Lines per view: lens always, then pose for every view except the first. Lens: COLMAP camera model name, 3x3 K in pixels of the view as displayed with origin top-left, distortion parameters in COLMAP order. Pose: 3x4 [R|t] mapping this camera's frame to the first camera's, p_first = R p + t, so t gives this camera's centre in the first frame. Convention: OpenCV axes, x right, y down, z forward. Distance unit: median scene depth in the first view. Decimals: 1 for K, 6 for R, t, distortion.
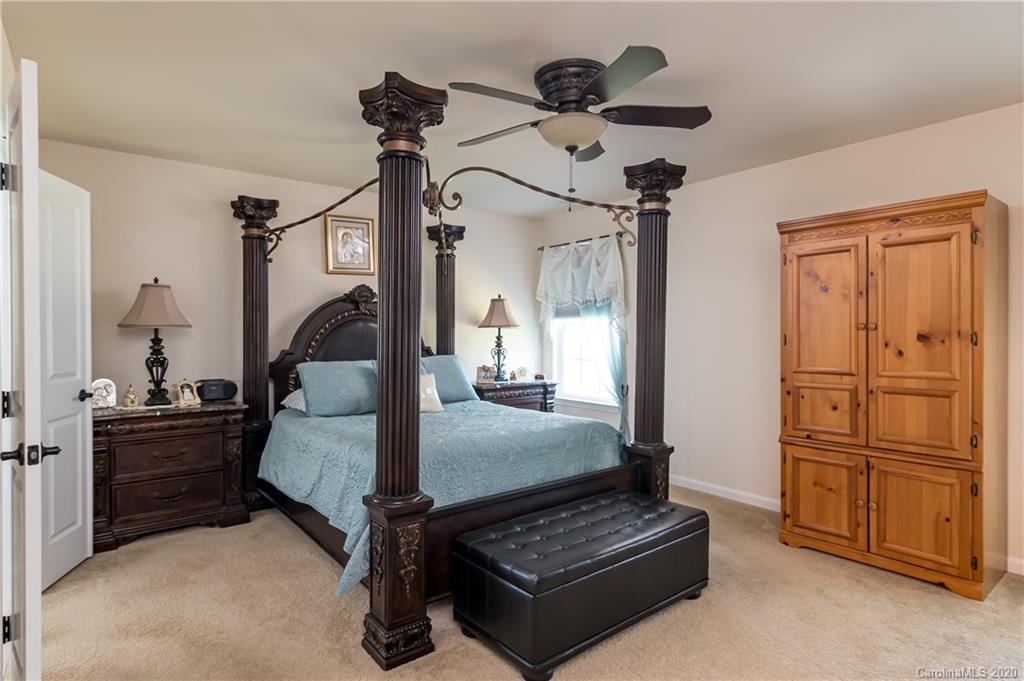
lens RADIAL K [[532.3, 0, 512.0], [0, 532.3, 340.5], [0, 0, 1]] dist [-0.068365, -0.000043]
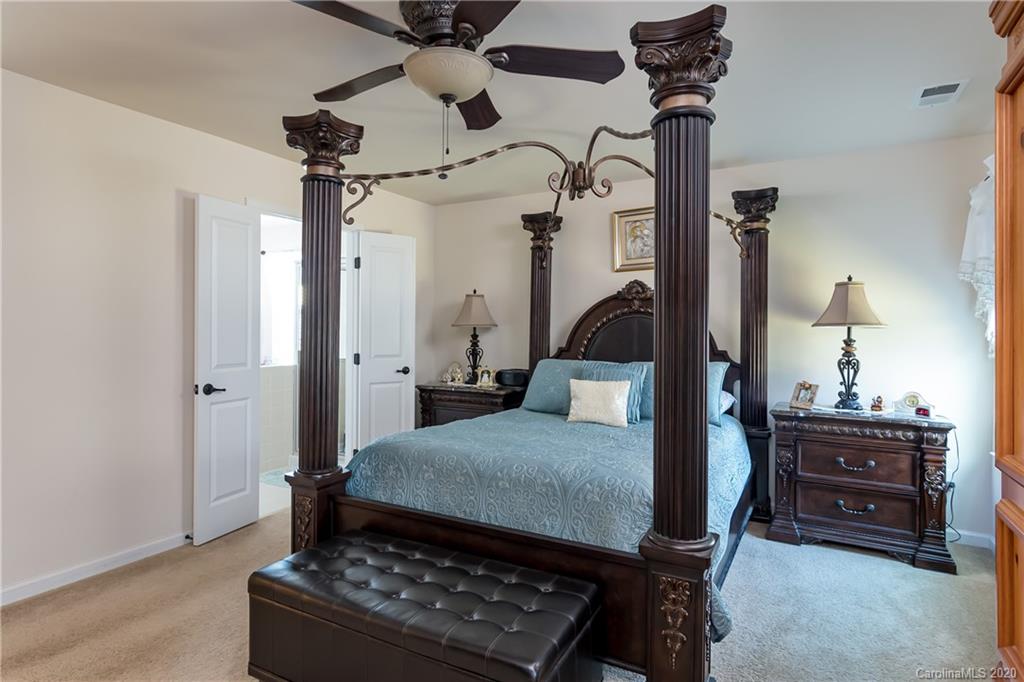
lens RADIAL K [[559.6, 0, 509.4], [0, 559.6, 316.9], [0, 0, 1]] dist [-0.001379, -0.000501]
pose [[0.368840, -0.018855, -0.929302, 0.540804], [-0.022987, 0.999303, -0.029399, -0.007181], [0.929209, 0.032206, 0.368149, 0.425648]]
